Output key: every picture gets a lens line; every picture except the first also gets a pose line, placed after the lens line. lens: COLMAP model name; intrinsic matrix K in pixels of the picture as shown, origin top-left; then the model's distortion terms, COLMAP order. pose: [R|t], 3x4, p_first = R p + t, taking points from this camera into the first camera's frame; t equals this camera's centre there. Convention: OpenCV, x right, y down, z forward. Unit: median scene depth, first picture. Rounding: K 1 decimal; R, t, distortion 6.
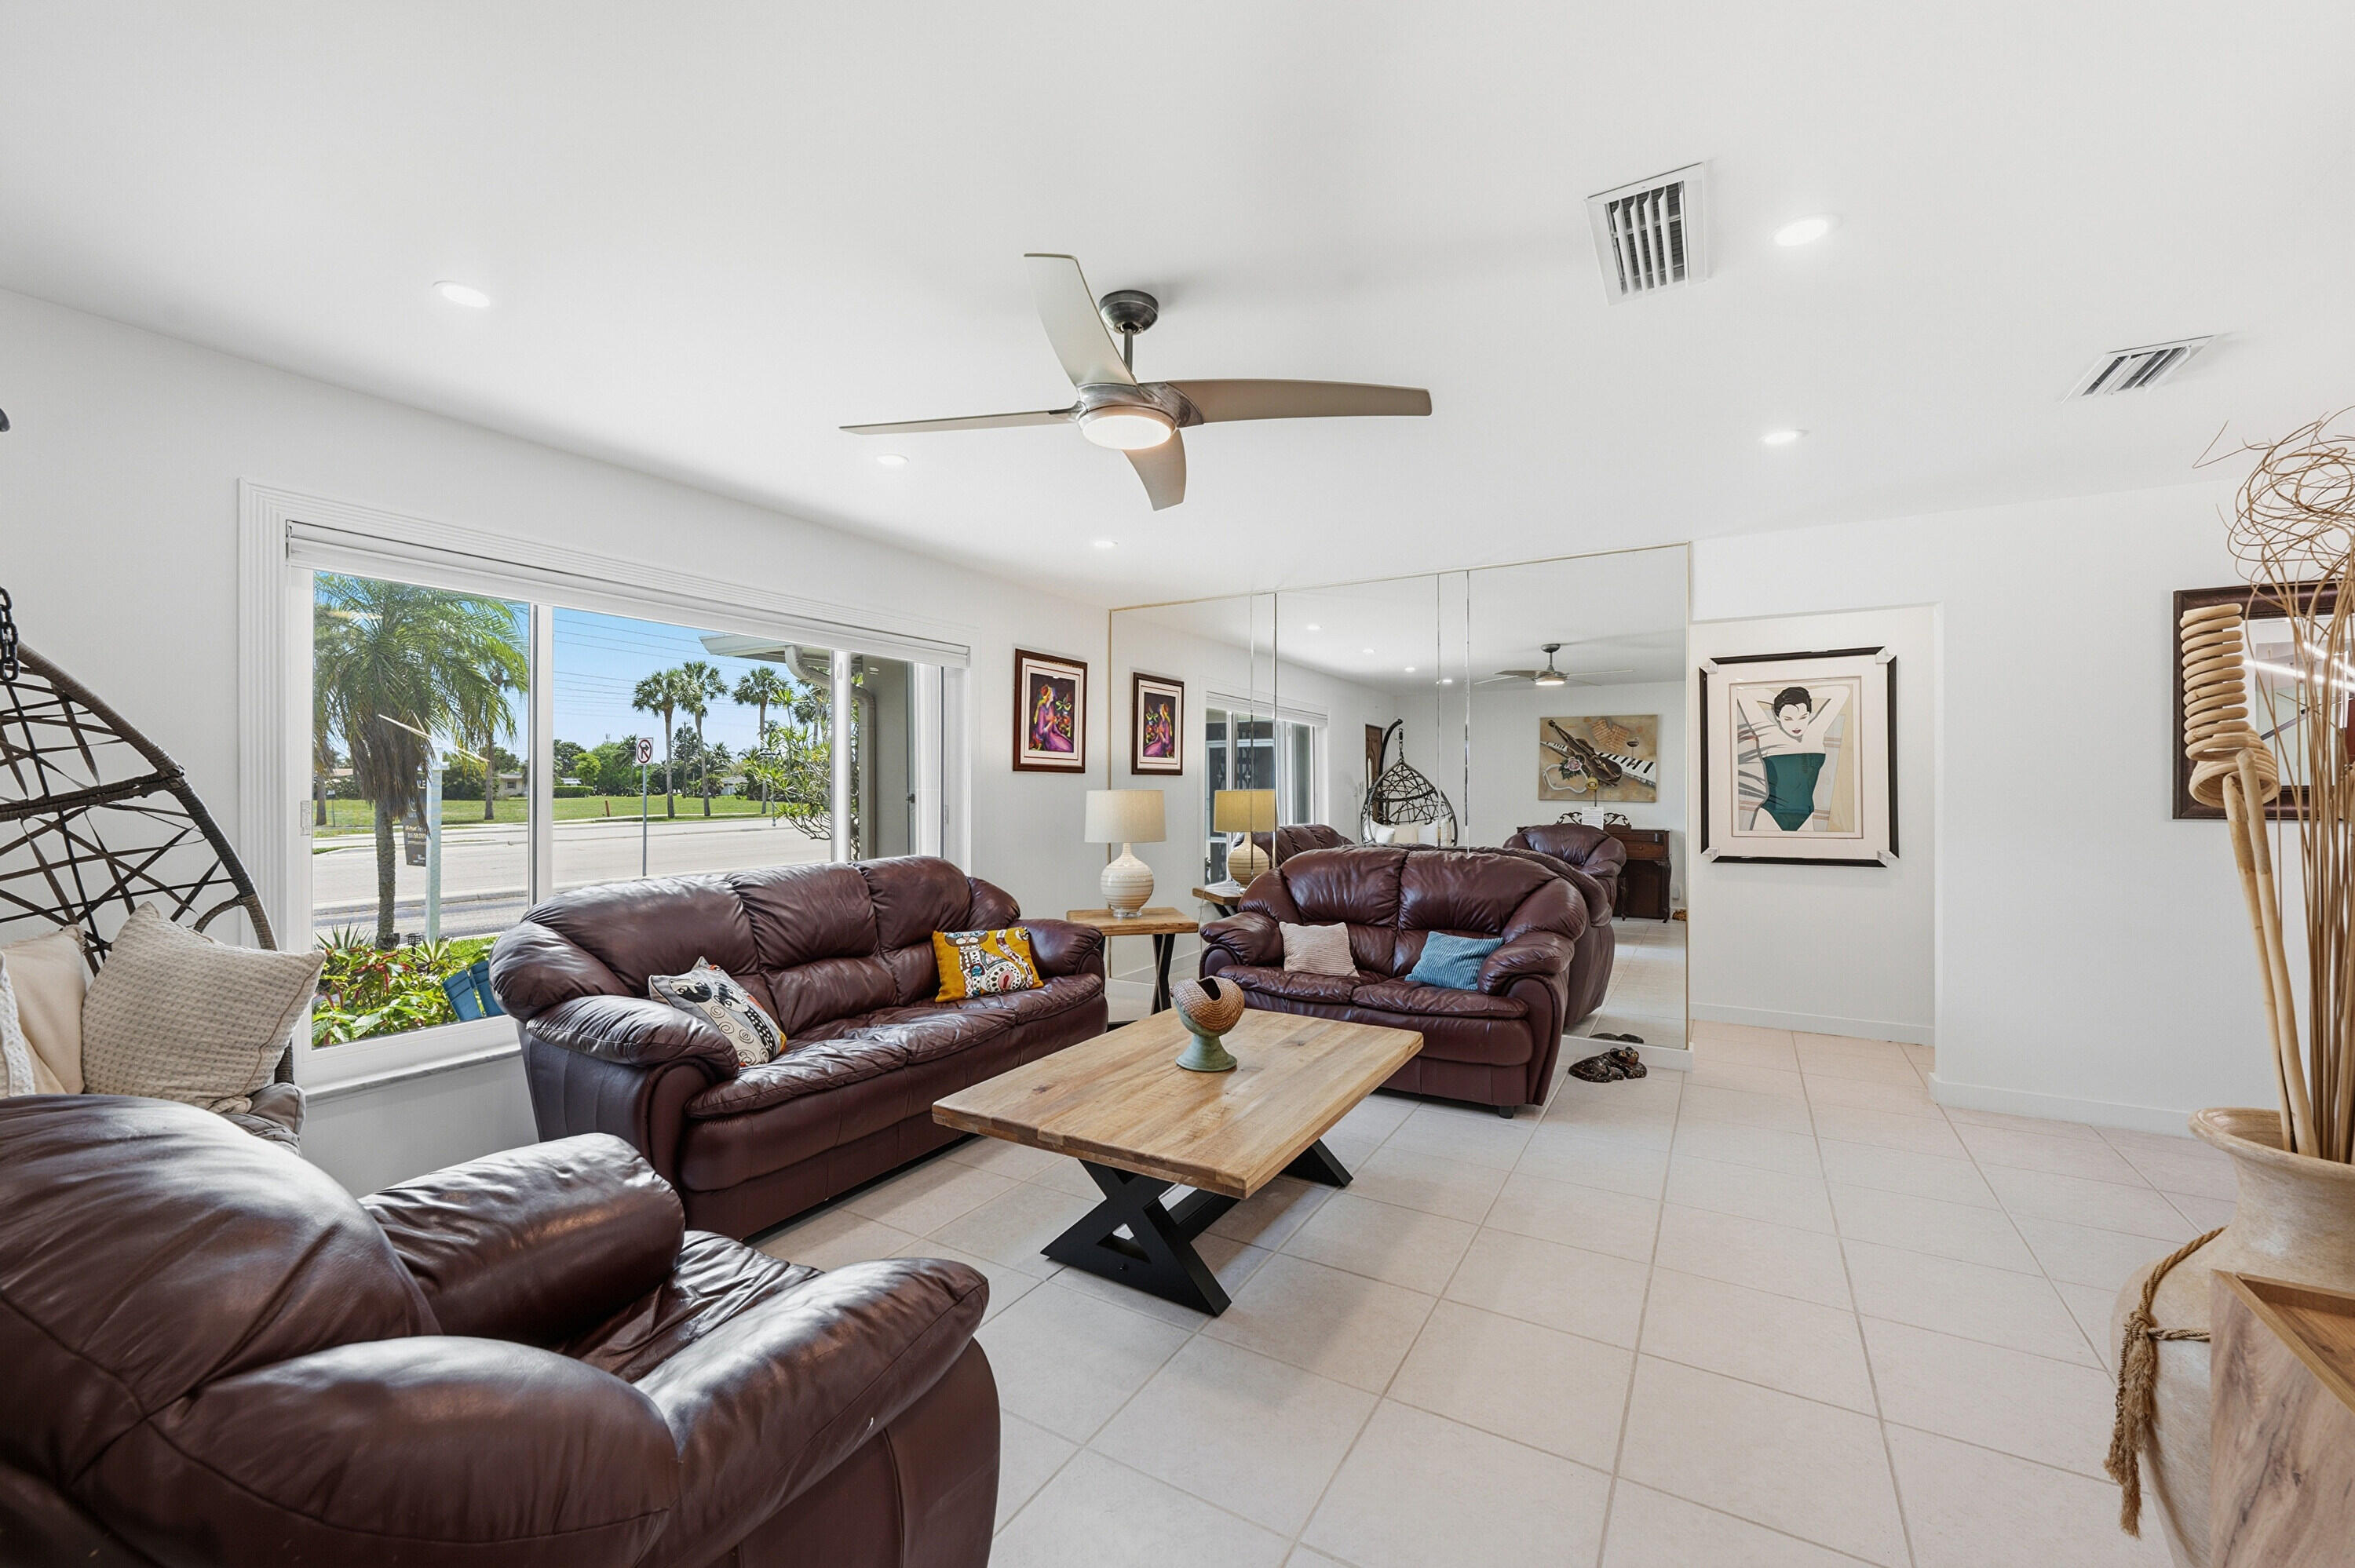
lens RADIAL K [[938.6, 0, 1163.6], [0, 938.6, 793.3], [0, 0, 1]] dist [-0.002648, -0.000529]
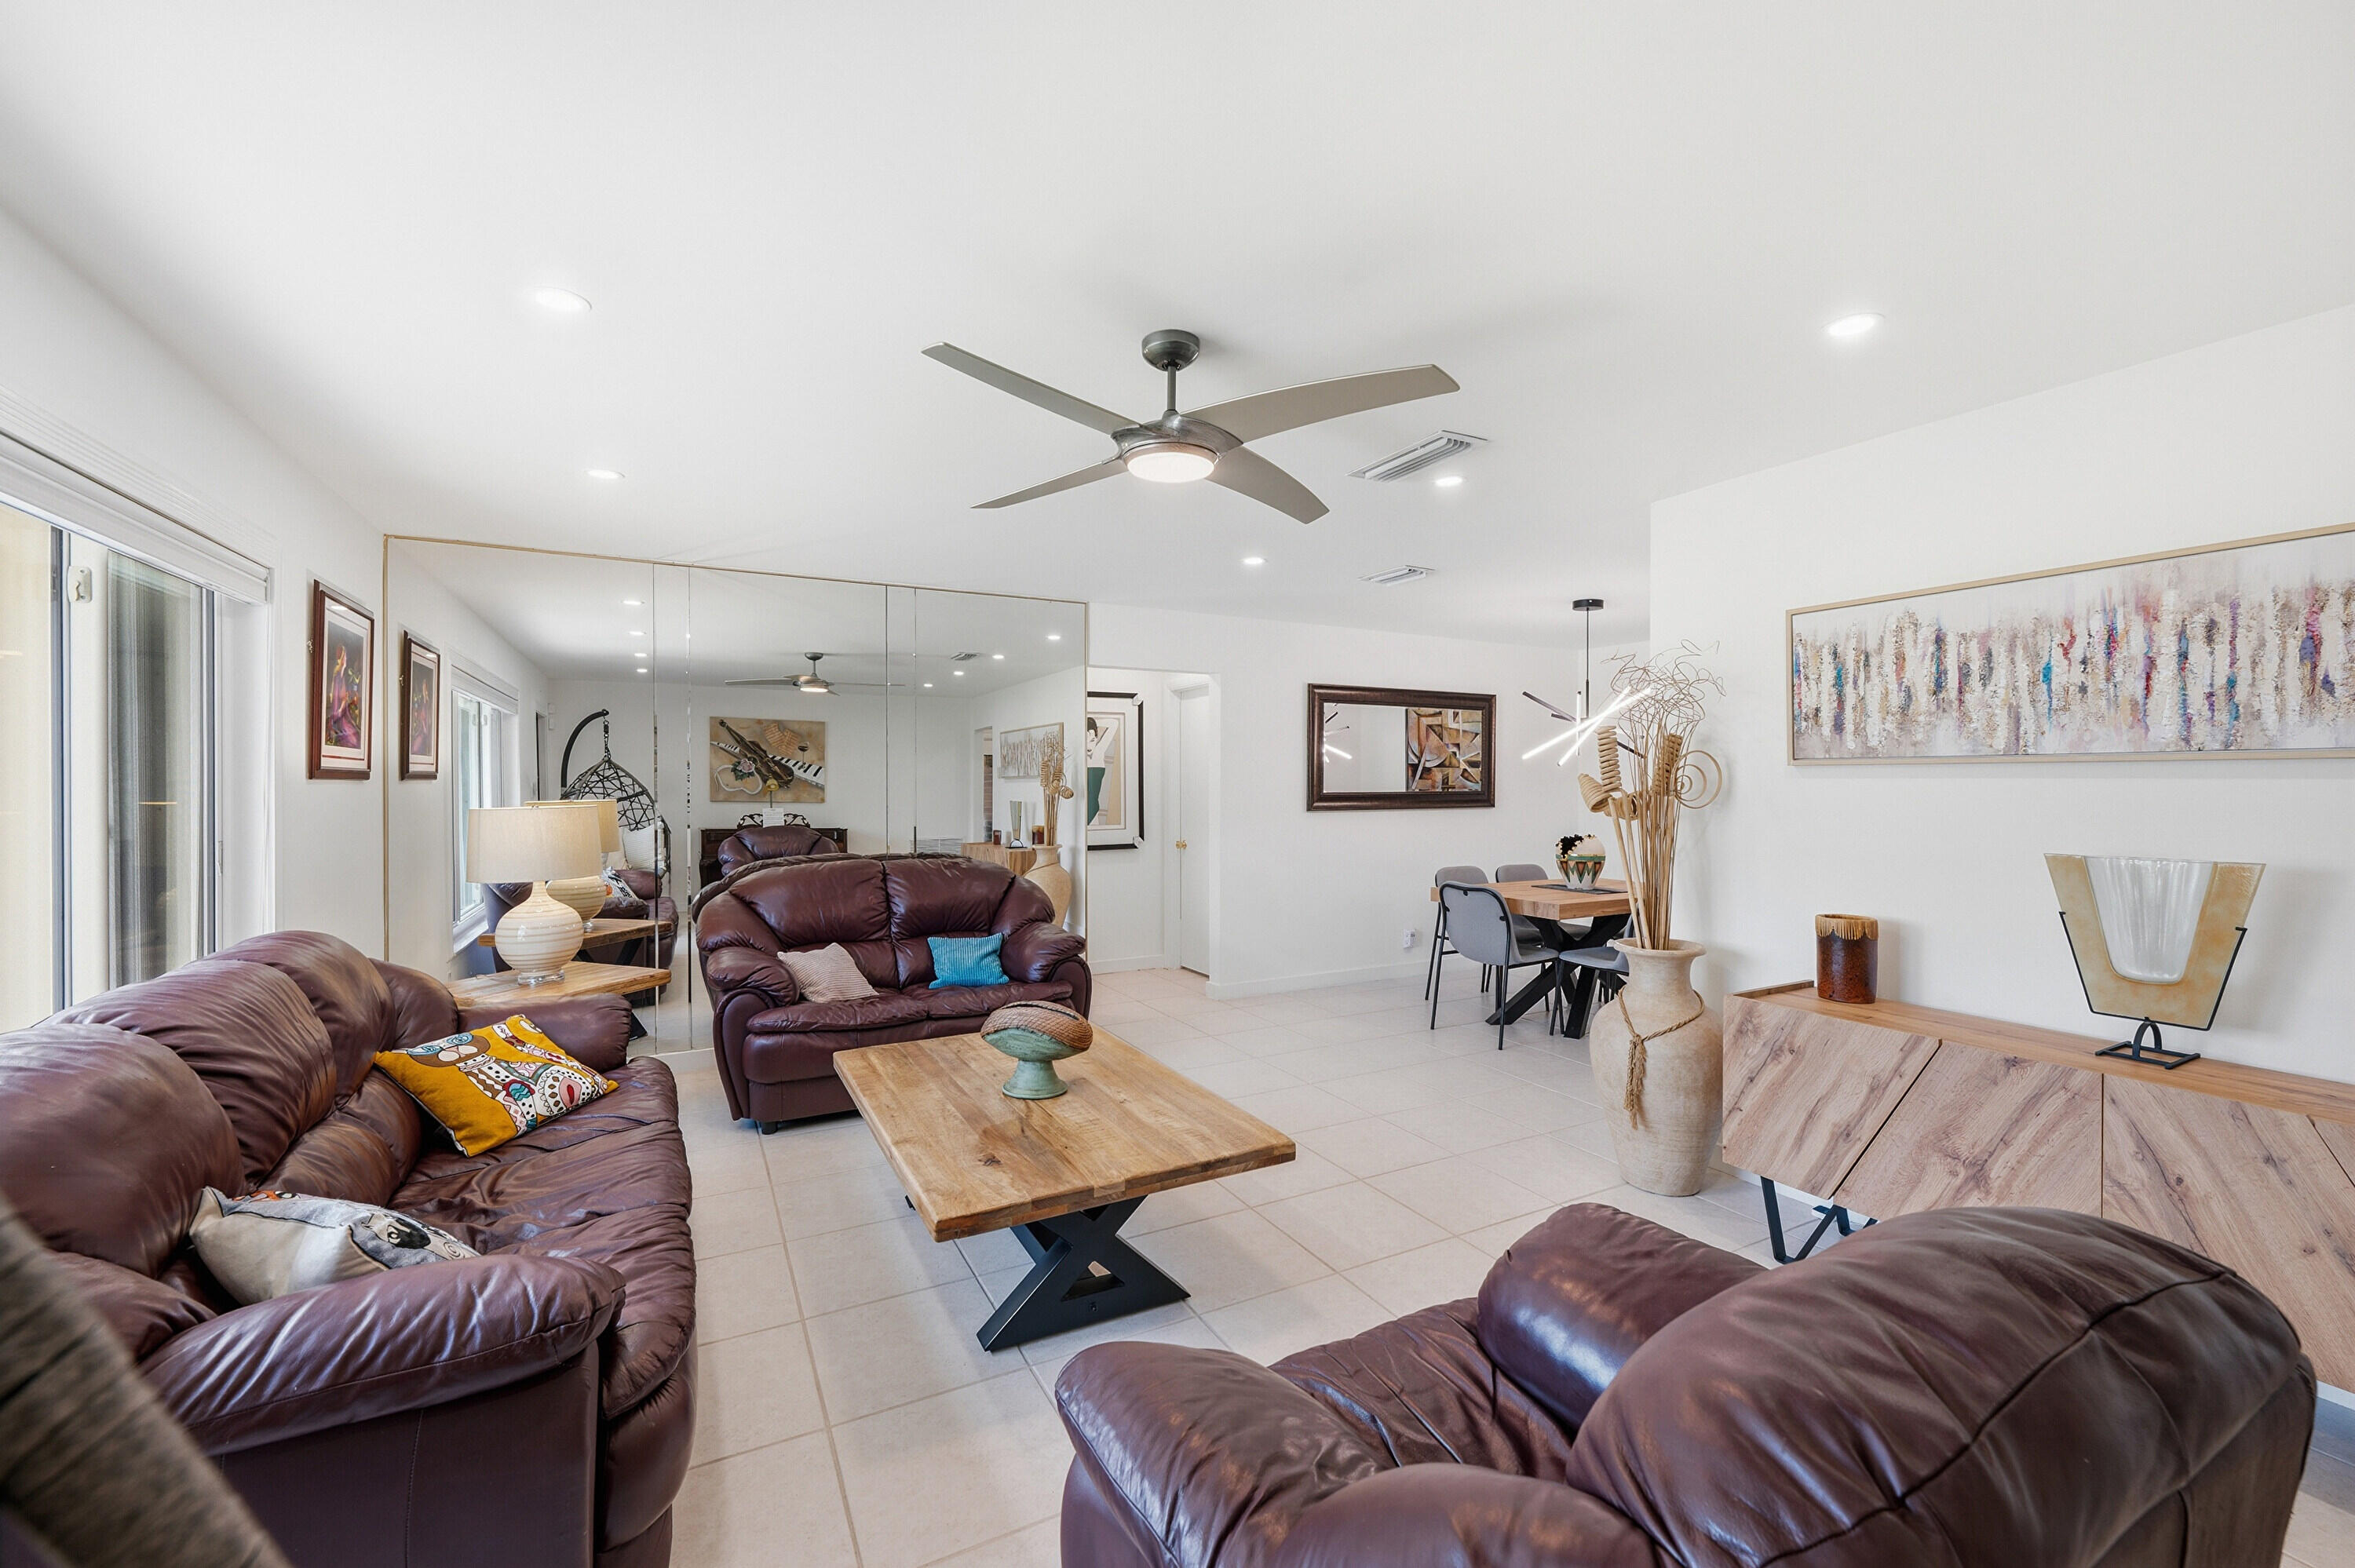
lens RADIAL K [[938.6, 0, 1162.2], [0, 938.6, 793.6], [0, 0, 1]] dist [-0.002648, -0.000529]
pose [[0.514403, -0.011596, 0.857470, -0.433478], [0.006400, 0.999933, 0.009683, -0.018332], [-0.857525, 0.000506, 0.514443, 0.228778]]
